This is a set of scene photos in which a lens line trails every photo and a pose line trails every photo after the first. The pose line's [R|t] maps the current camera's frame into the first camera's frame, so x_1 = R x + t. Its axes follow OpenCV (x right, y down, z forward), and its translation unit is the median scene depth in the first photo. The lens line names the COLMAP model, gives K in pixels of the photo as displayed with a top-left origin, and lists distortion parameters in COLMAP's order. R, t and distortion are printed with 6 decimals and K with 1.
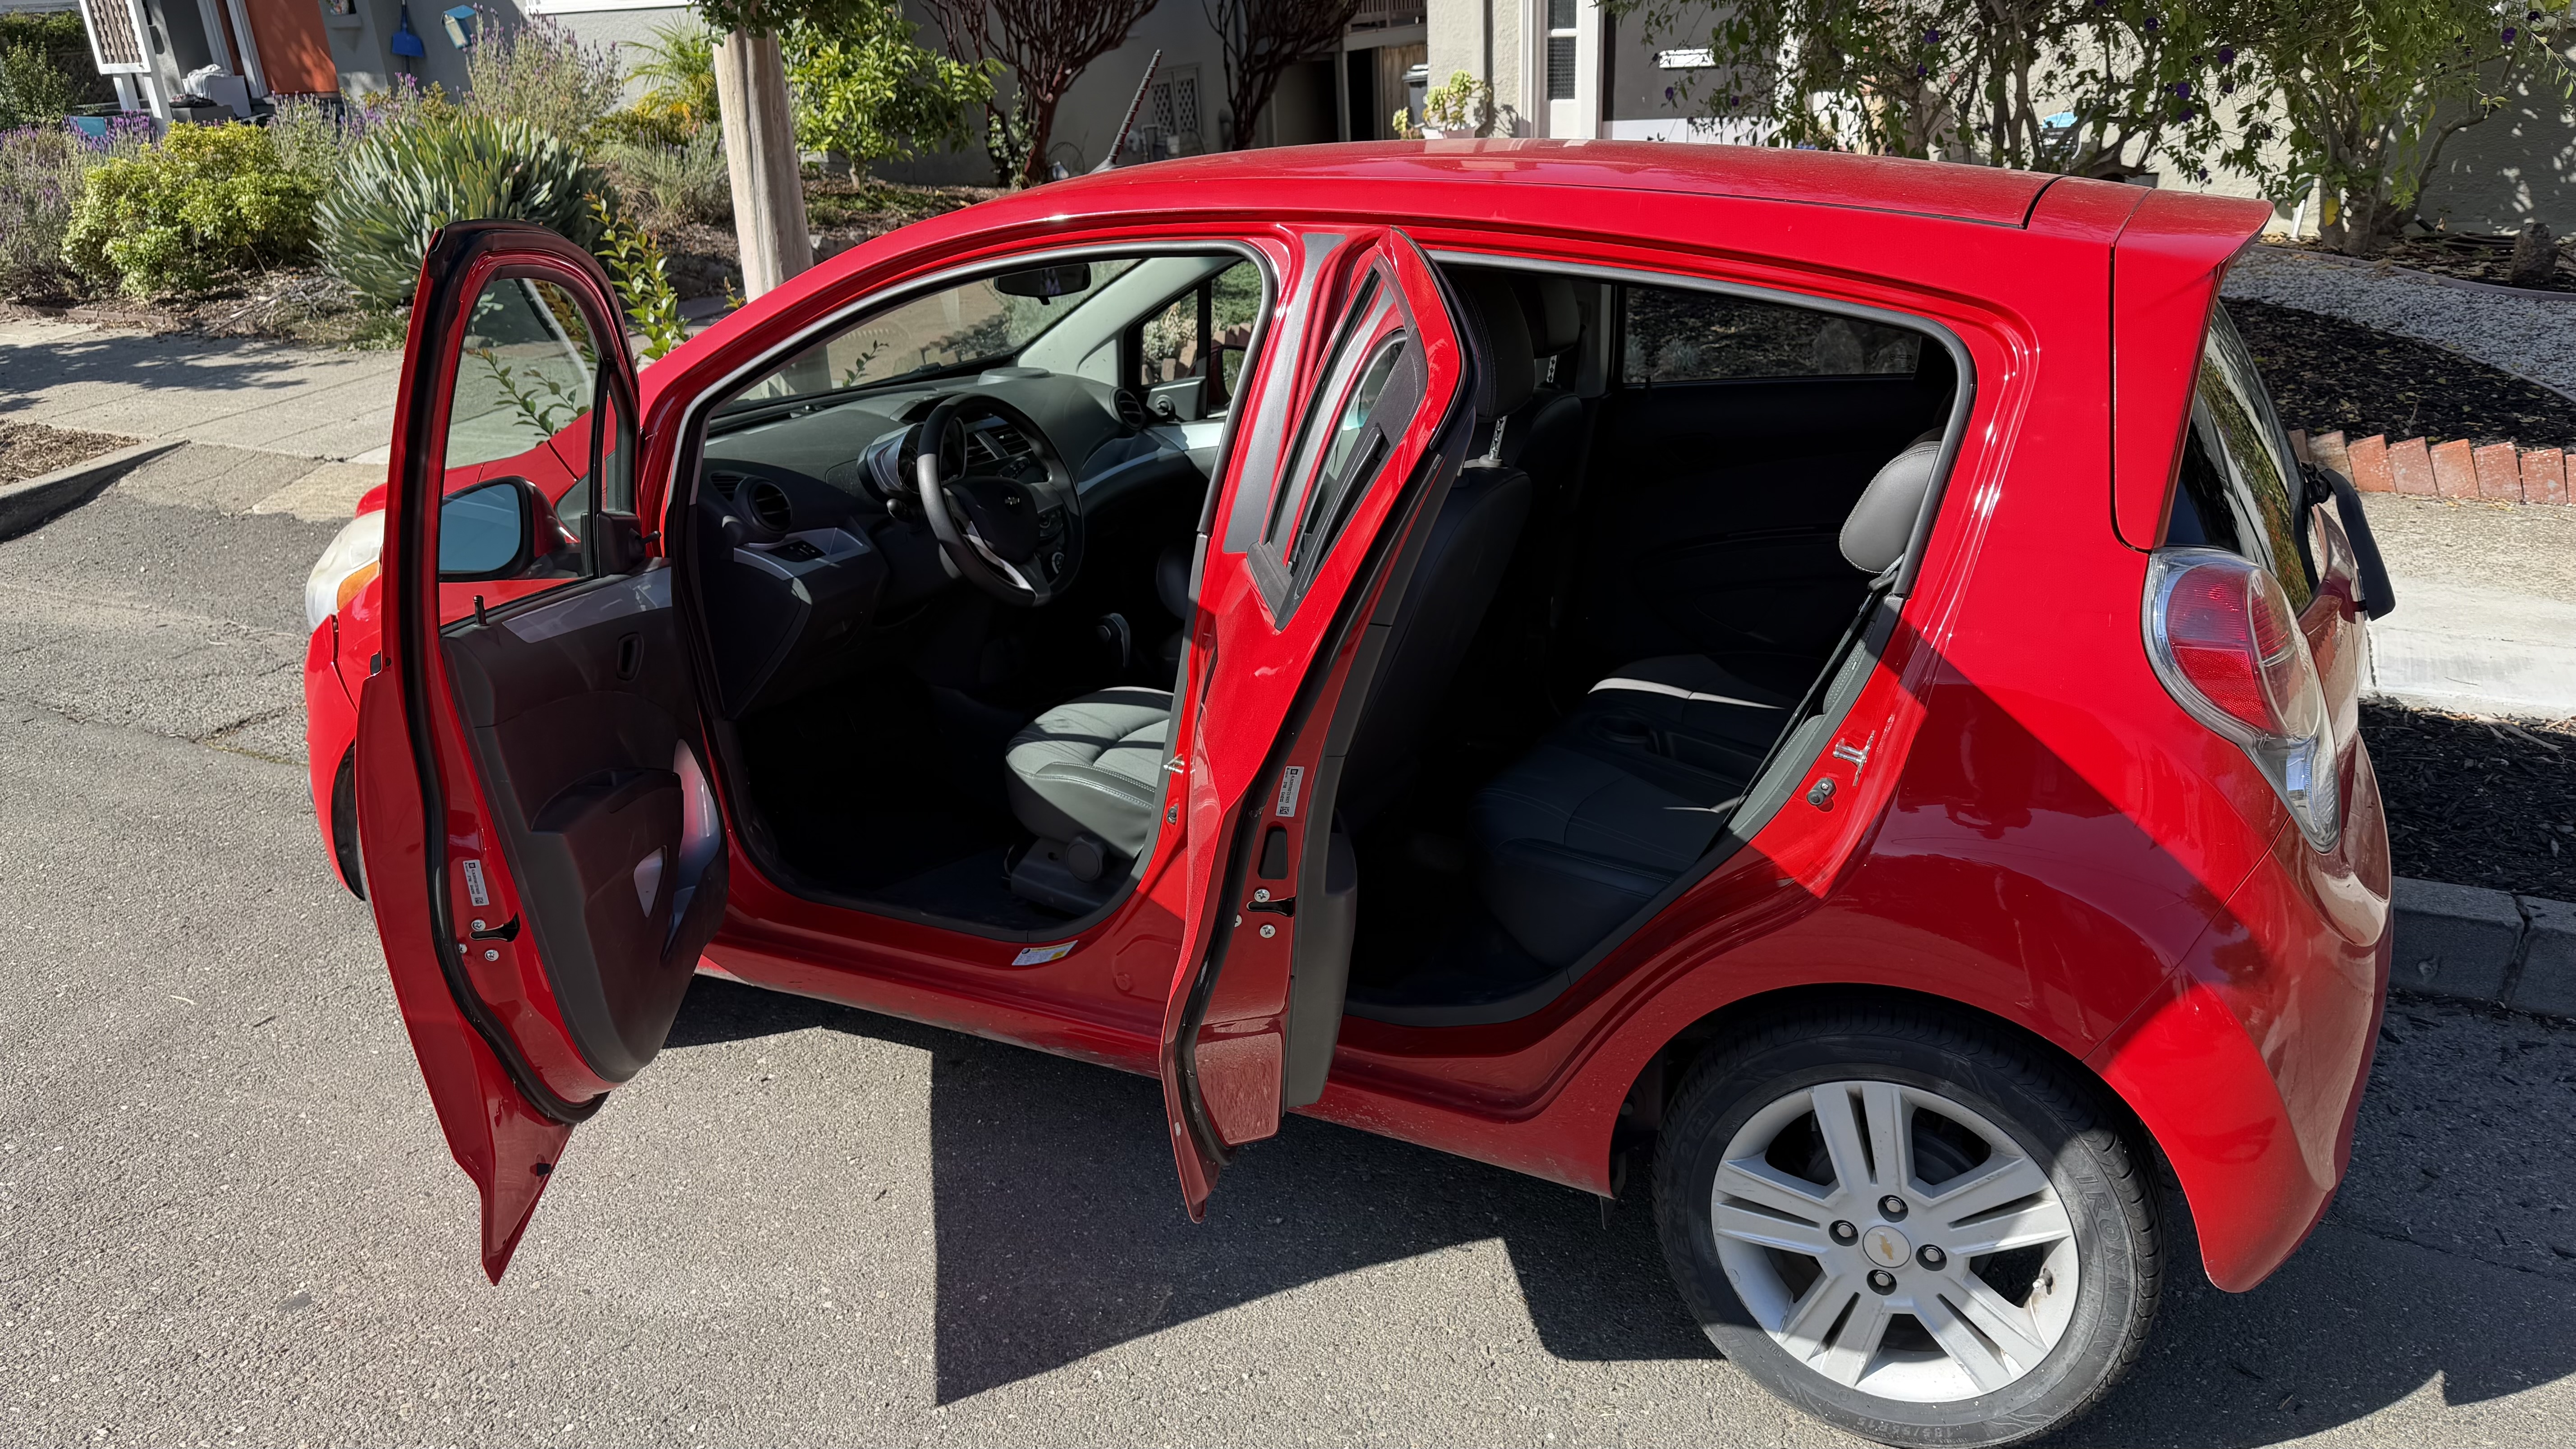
lens RADIAL K [[1807.0, 0, 1282.3], [0, 1807.0, 764.9], [0, 0, 1]] dist [0.032078, -0.053301]
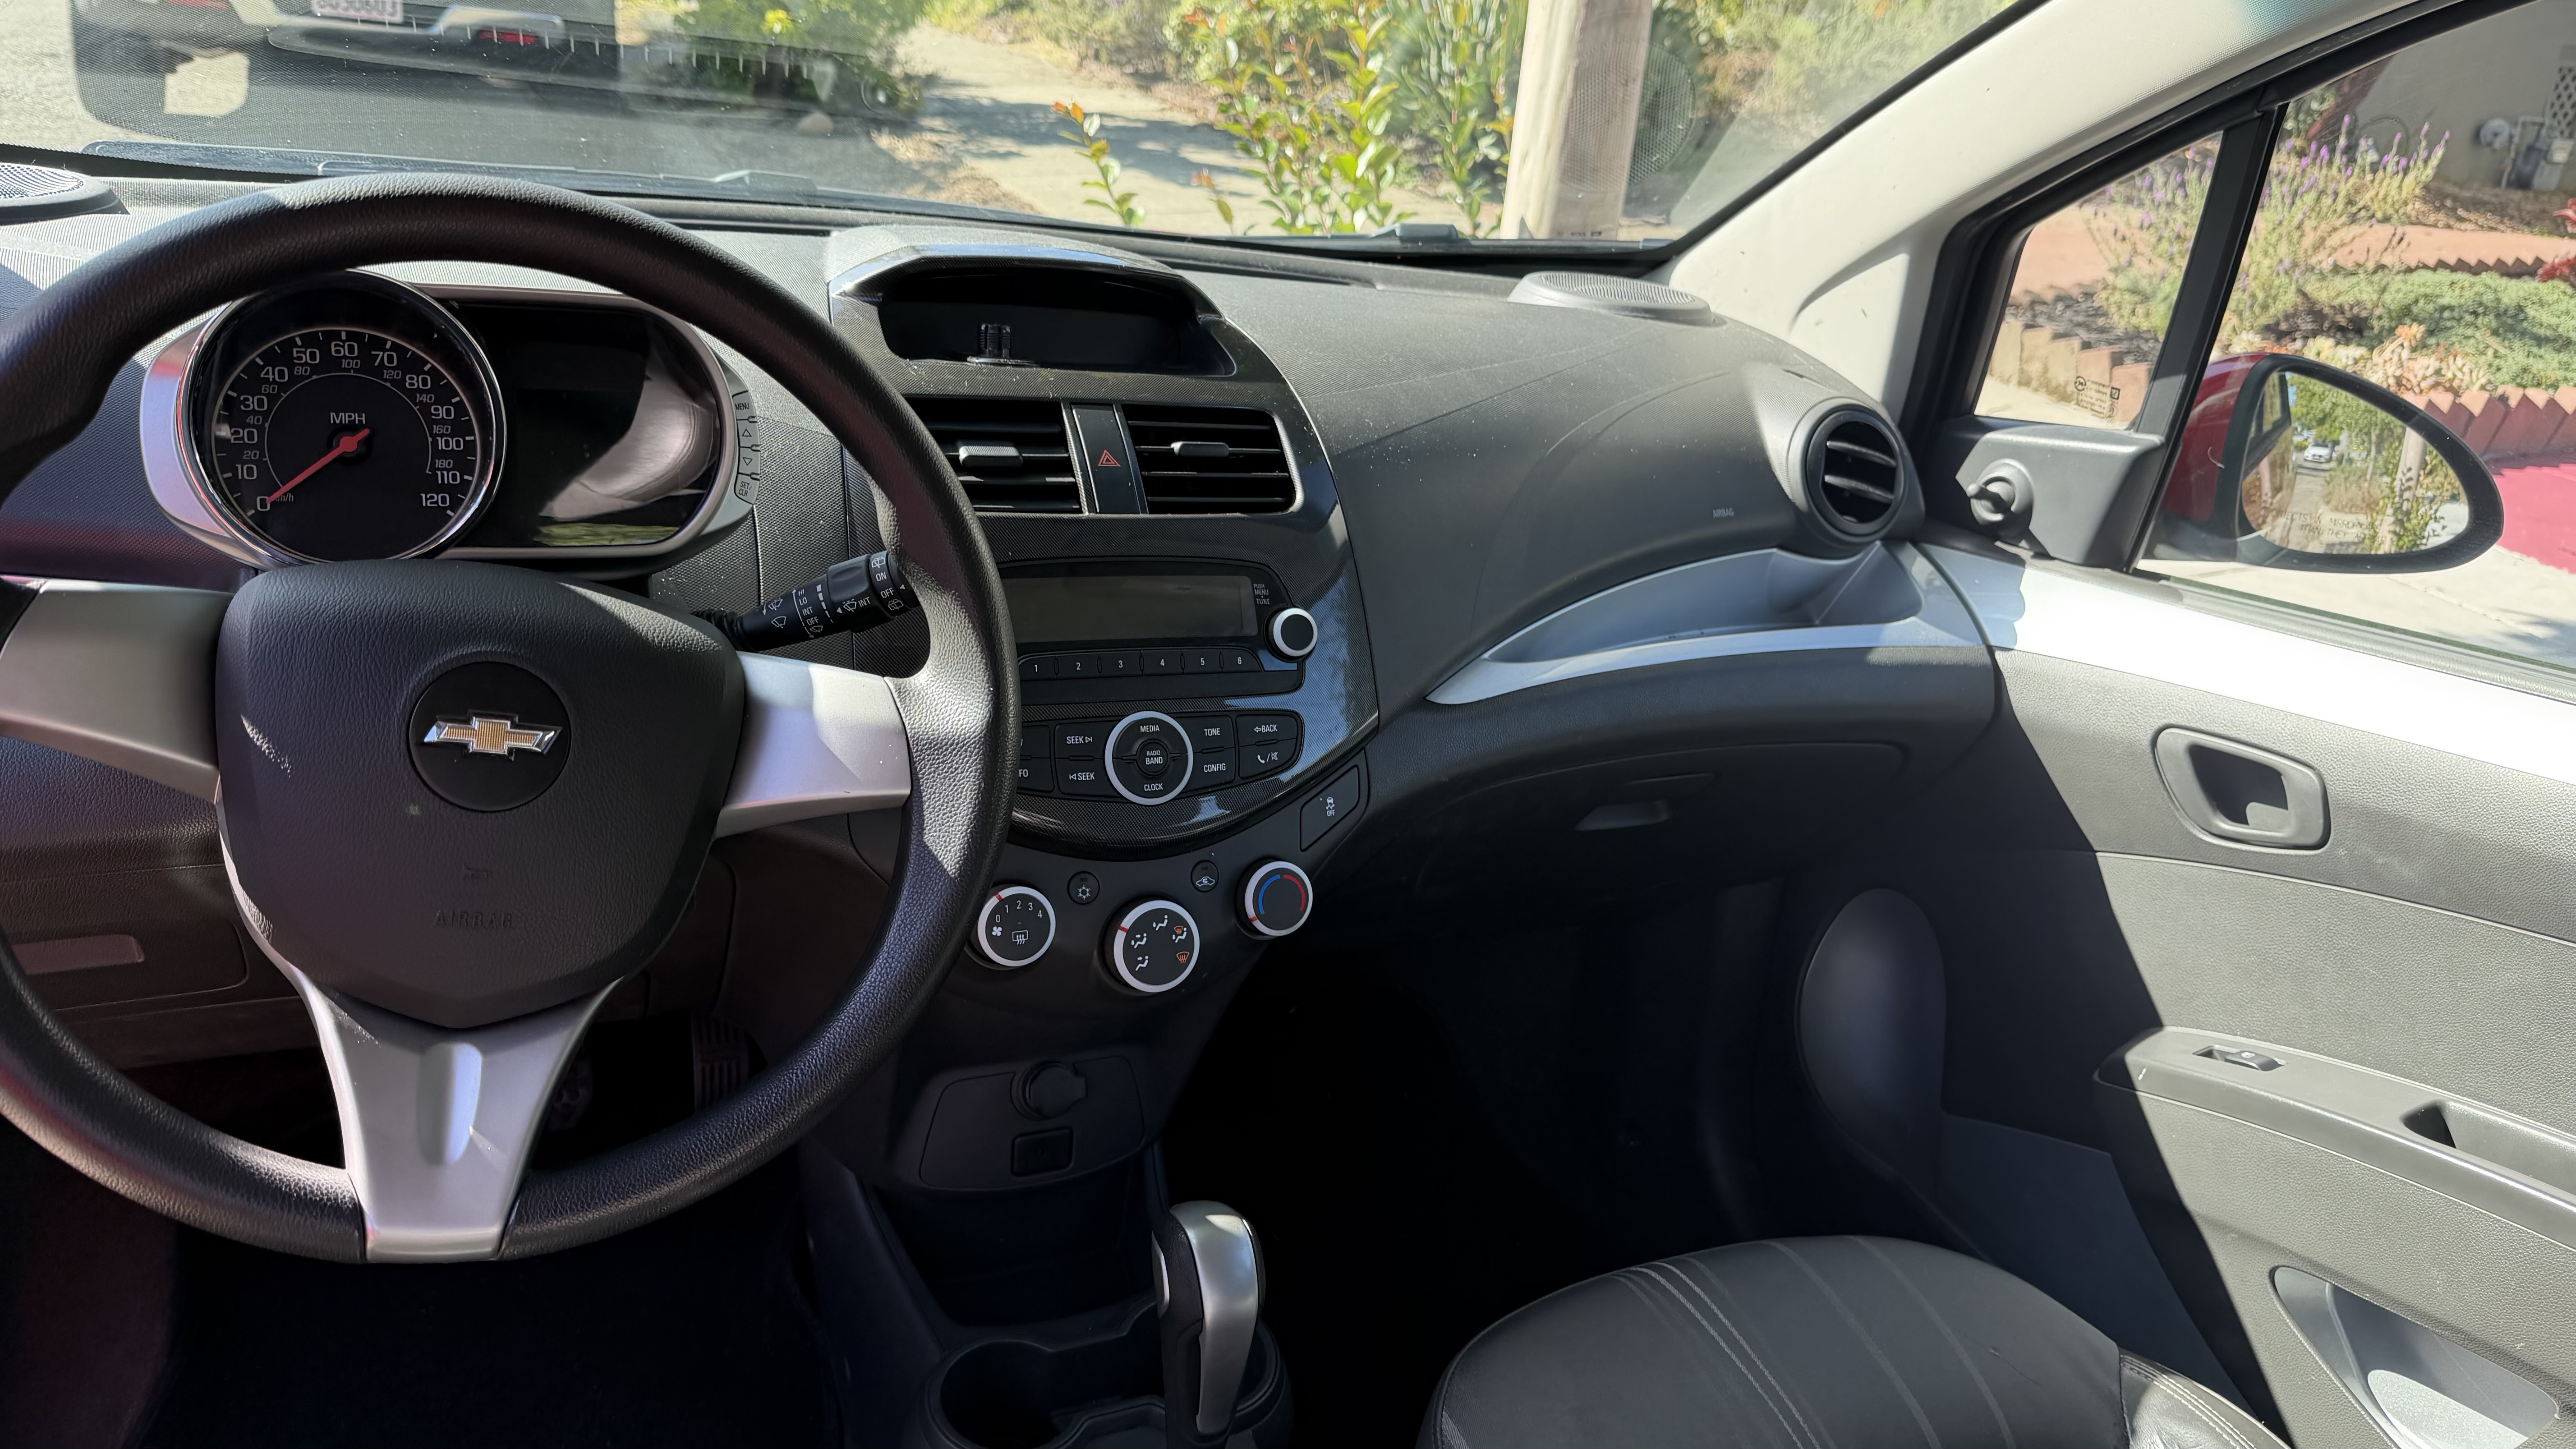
lens RADIAL K [[1807.0, 0, 1257.4], [0, 1807.0, 715.3], [0, 0, 1]] dist [0.032078, -0.053301]
pose [[0.767479, 0.344748, -0.540486, 0.020663], [-0.344751, 0.932756, 0.105418, -0.156839], [0.540484, 0.105427, 0.834723, 0.694309]]
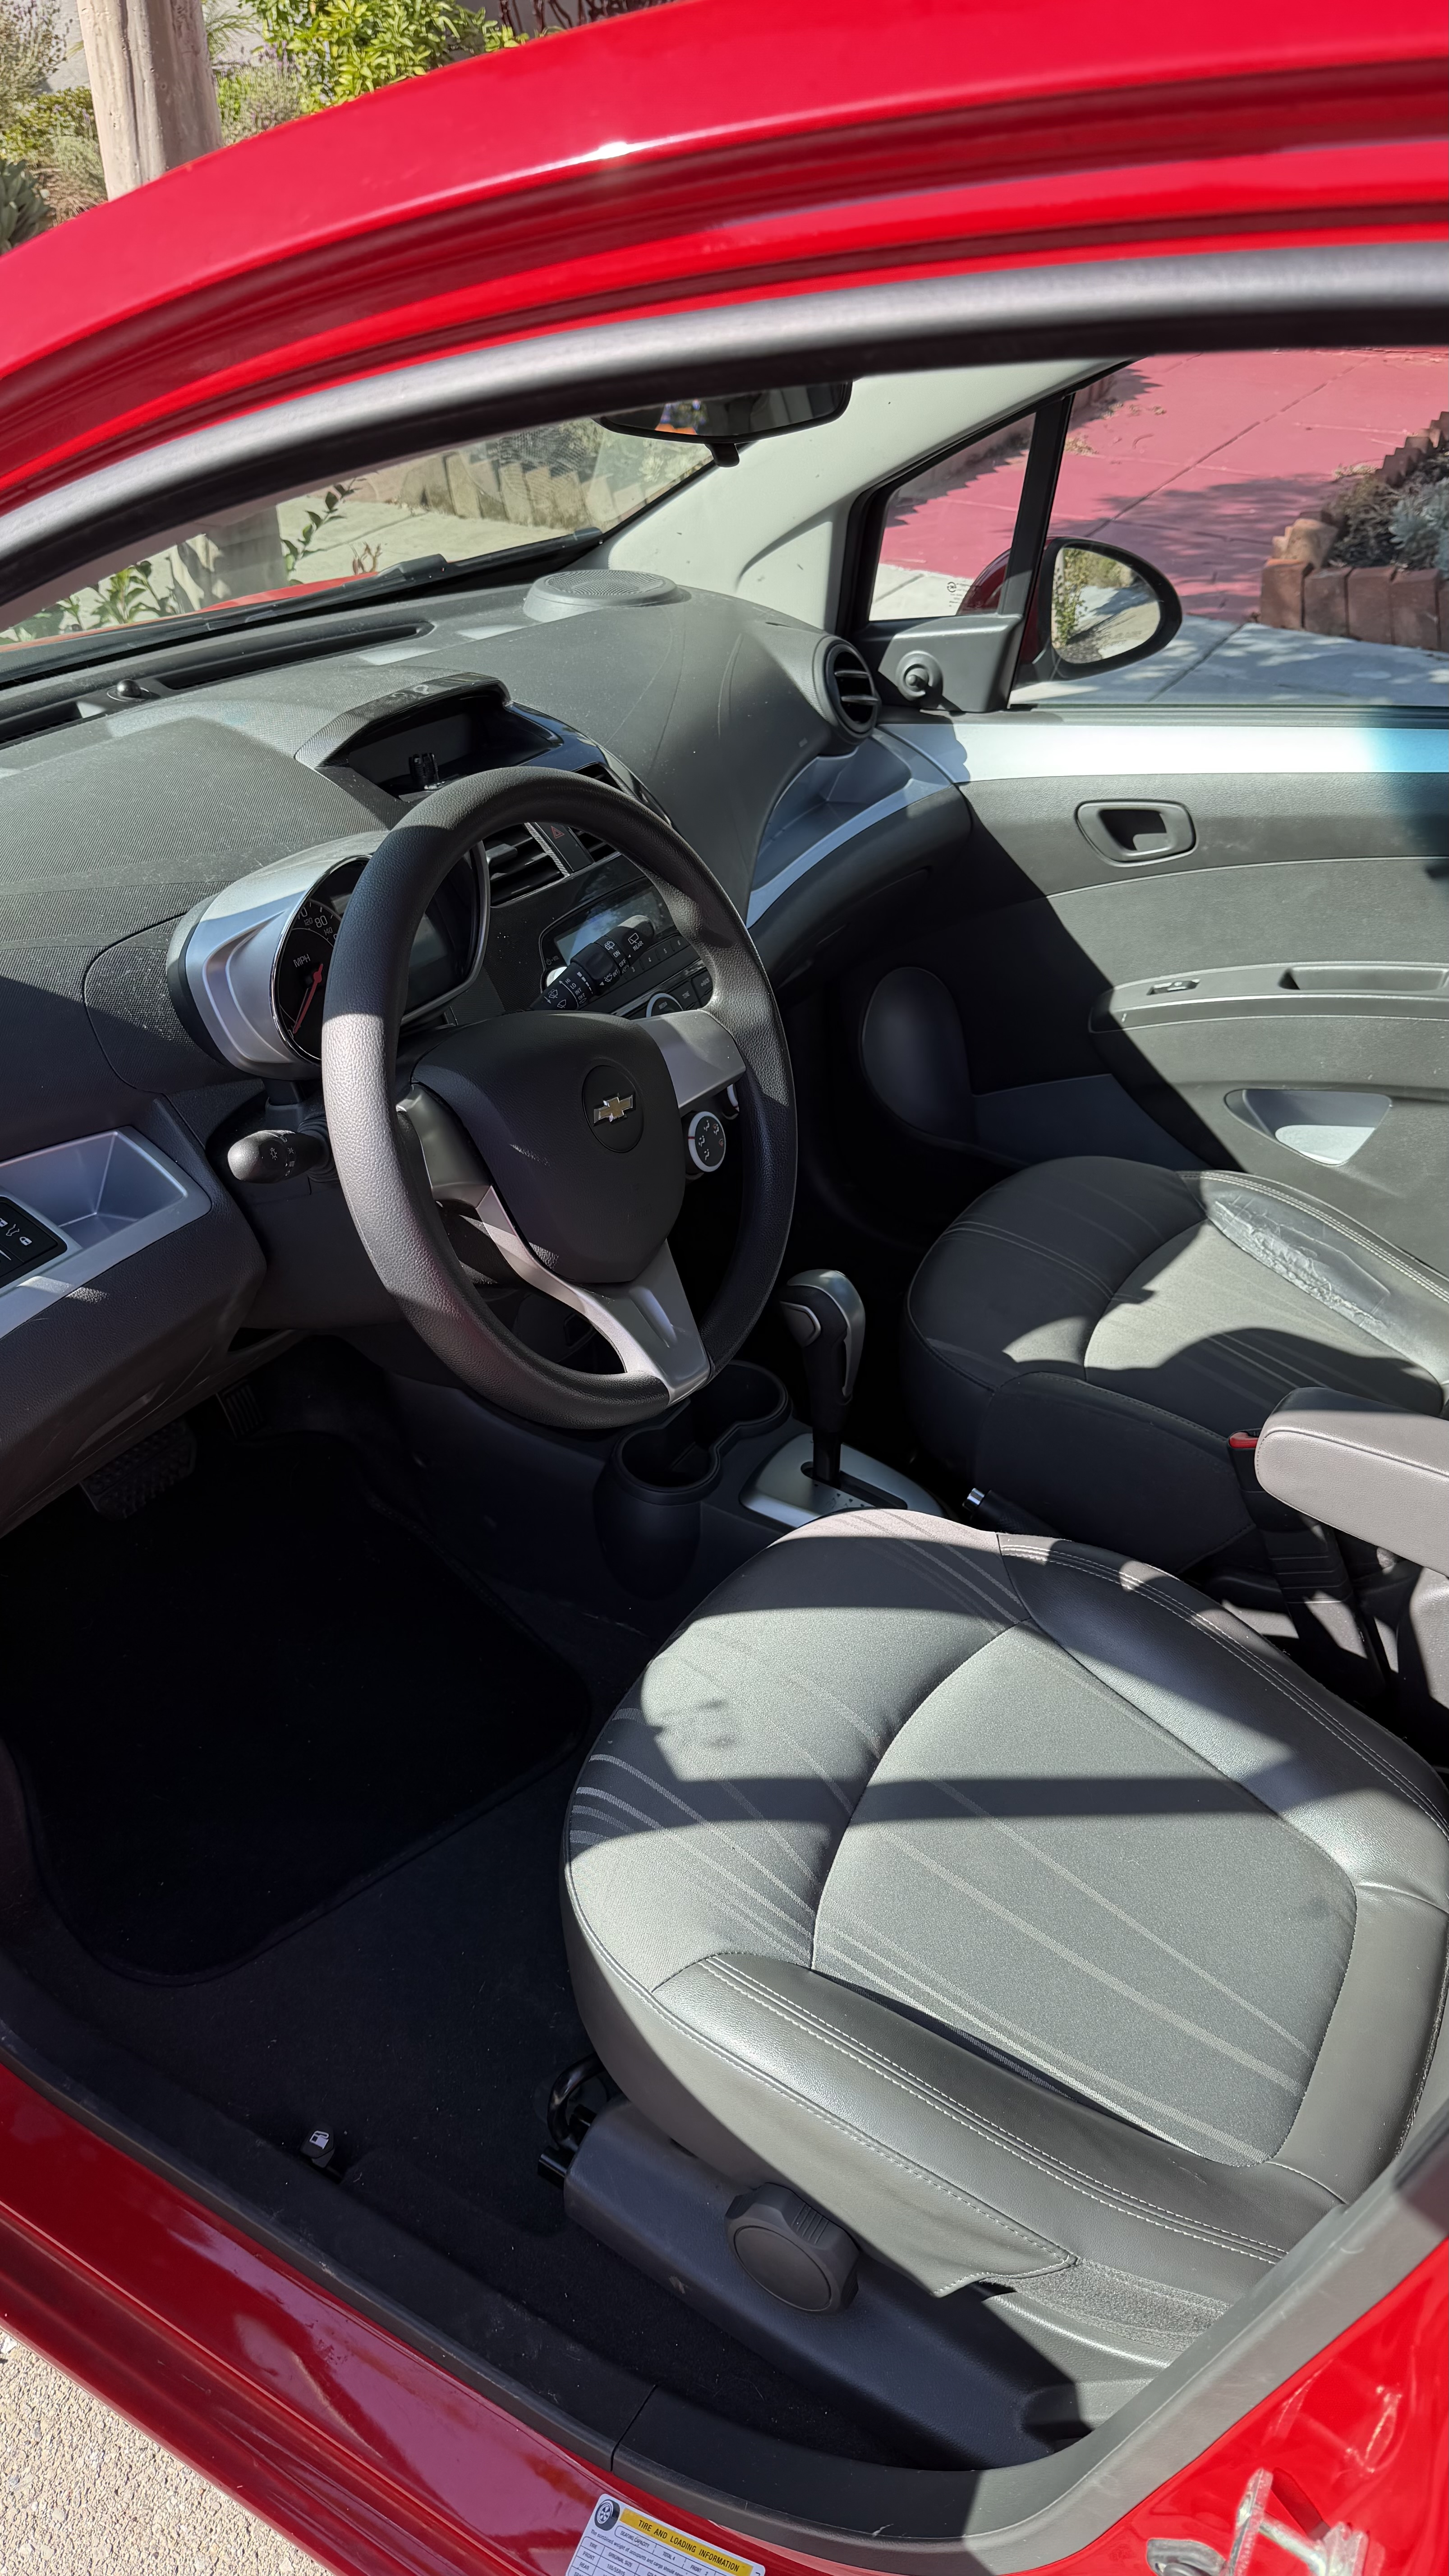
lens RADIAL K [[1807.0, 0, 655.6], [0, 1807.0, 1332.7], [0, 0, 1]] dist [0.032078, -0.053301]
pose [[0.994691, 0.074701, -0.070780, -0.090355], [-0.056315, 0.970803, 0.233174, -0.145333], [0.086132, -0.227950, 0.969856, 0.525291]]
